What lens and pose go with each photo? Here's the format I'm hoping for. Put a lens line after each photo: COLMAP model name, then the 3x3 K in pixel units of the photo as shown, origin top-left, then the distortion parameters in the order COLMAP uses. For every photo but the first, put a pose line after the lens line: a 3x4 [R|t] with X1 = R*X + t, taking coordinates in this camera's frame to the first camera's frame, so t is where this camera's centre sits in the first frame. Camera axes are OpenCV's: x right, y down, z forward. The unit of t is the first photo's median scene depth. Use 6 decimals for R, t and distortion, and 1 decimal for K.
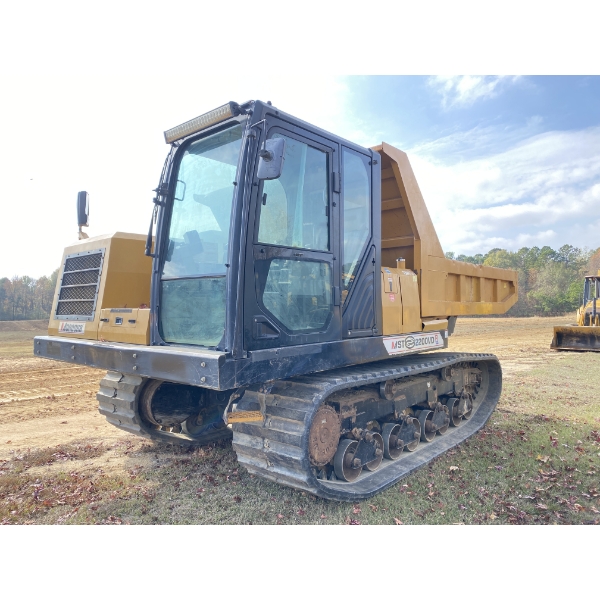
lens RADIAL K [[459.4, 0, 299.2], [0, 459.4, 294.6], [0, 0, 1]] dist [0.006886, -0.011047]
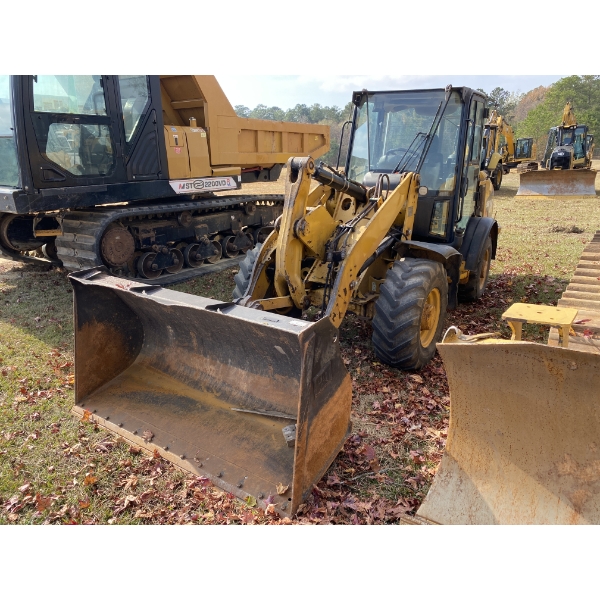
lens RADIAL K [[459.4, 0, 306.4], [0, 459.4, 302.1], [0, 0, 1]] dist [0.006886, -0.011047]
pose [[0.987908, -0.043084, 0.148936, 0.351940], [-0.009468, 0.942057, 0.335319, -0.029796], [-0.154752, -0.332675, 0.930258, -0.462281]]
